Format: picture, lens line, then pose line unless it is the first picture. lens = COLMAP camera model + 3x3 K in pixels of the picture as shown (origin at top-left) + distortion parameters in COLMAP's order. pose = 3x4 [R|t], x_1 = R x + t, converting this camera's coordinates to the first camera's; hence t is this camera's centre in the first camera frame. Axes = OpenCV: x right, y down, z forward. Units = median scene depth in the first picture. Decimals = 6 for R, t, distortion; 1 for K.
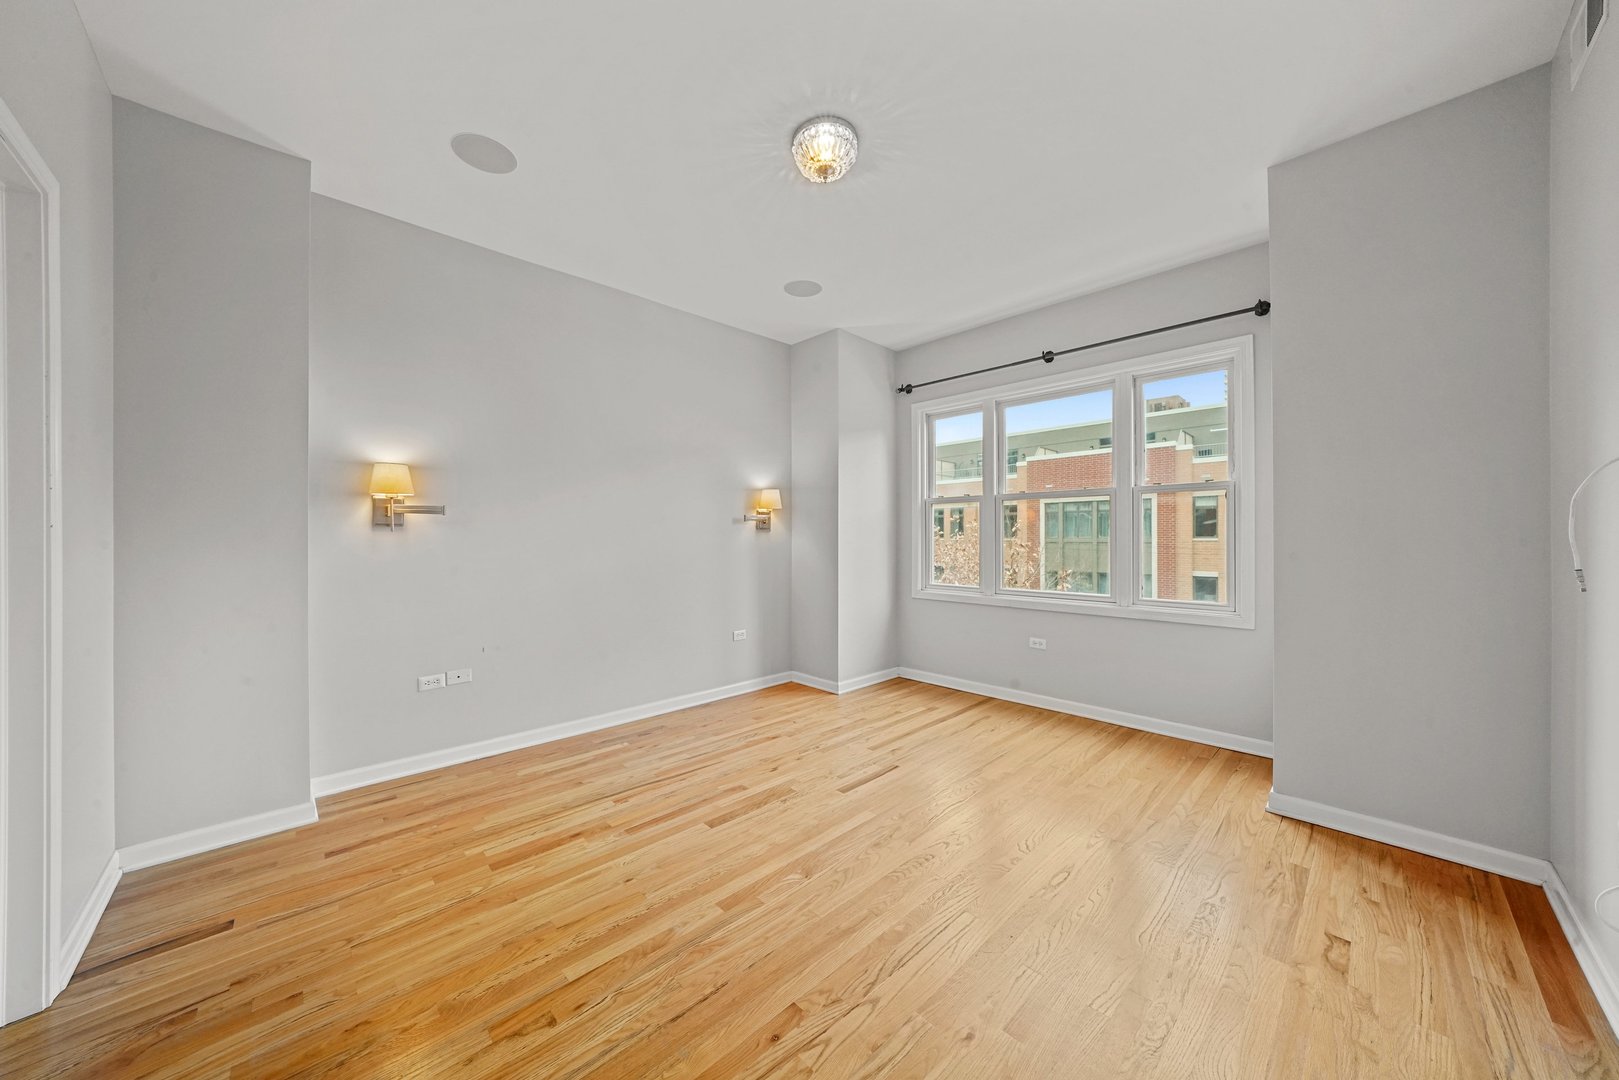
lens RADIAL K [[563.2, 0, 802.9], [0, 563.2, 533.9], [0, 0, 1]] dist [-0.004845, 0.000281]
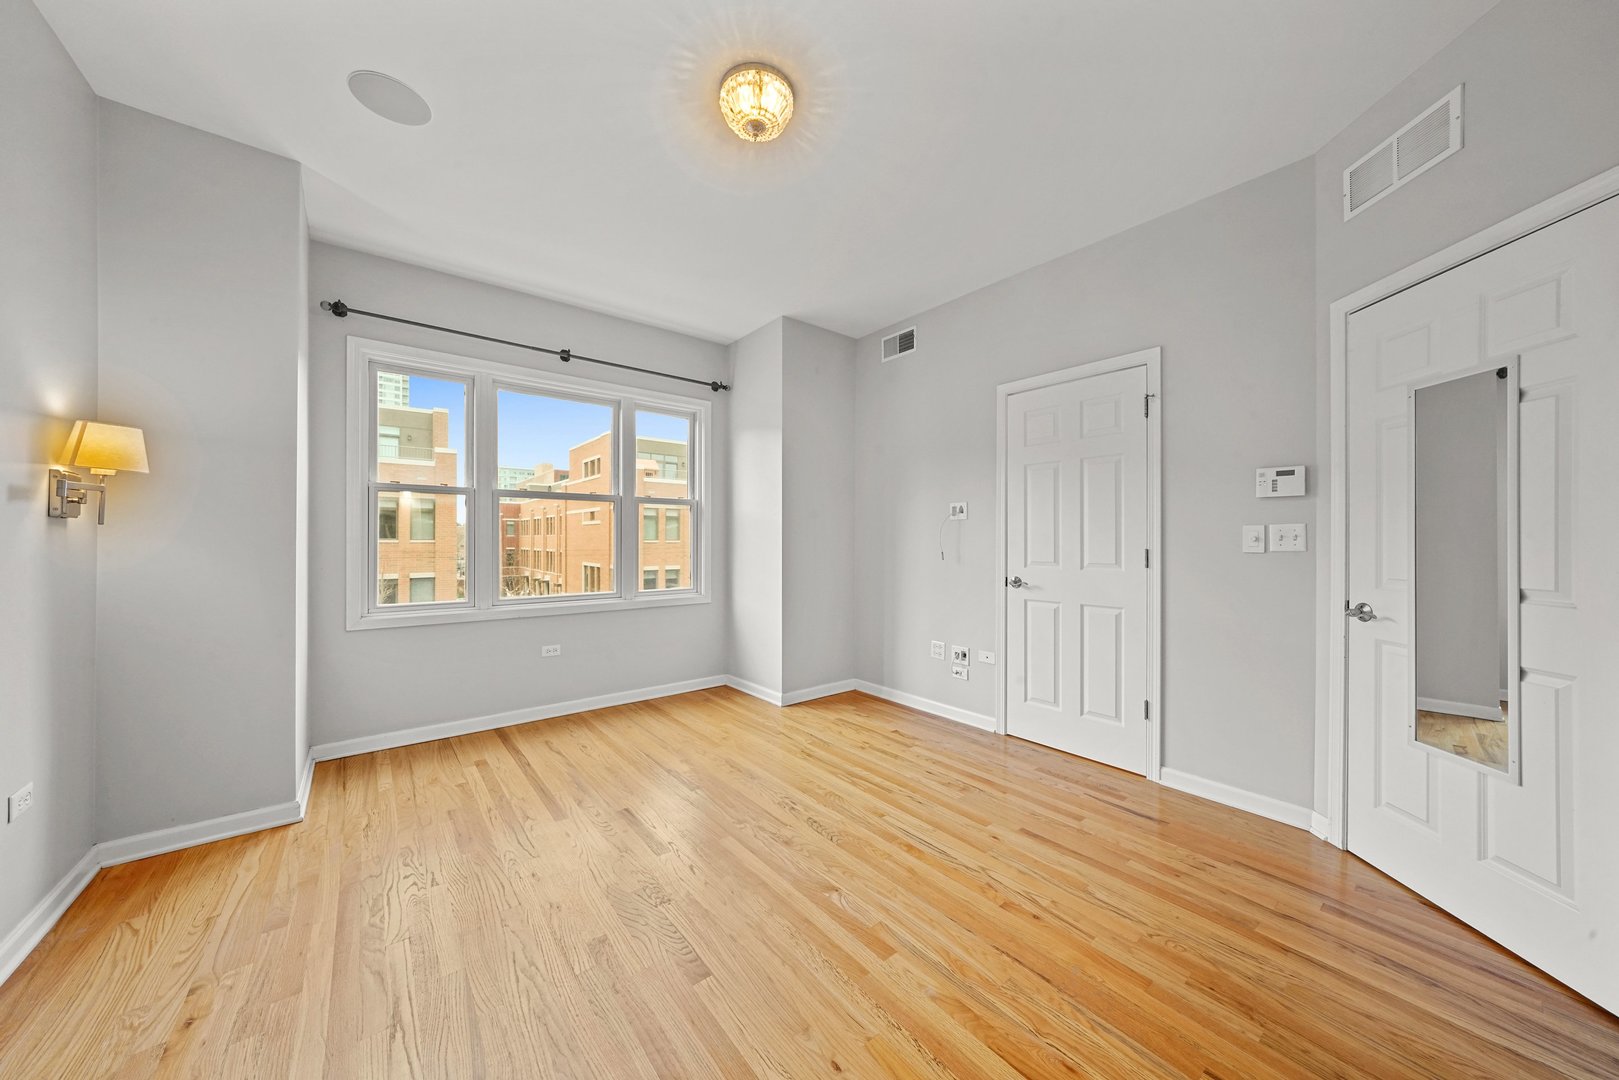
lens RADIAL K [[548.4, 0, 808.9], [0, 548.4, 537.6], [0, 0, 1]] dist [-0.000790, 0.000046]
pose [[0.072704, 0.005270, 0.997340, -0.587493], [-0.008589, 0.999952, -0.004658, 0.003973], [-0.997317, -0.008227, 0.072746, 0.613145]]
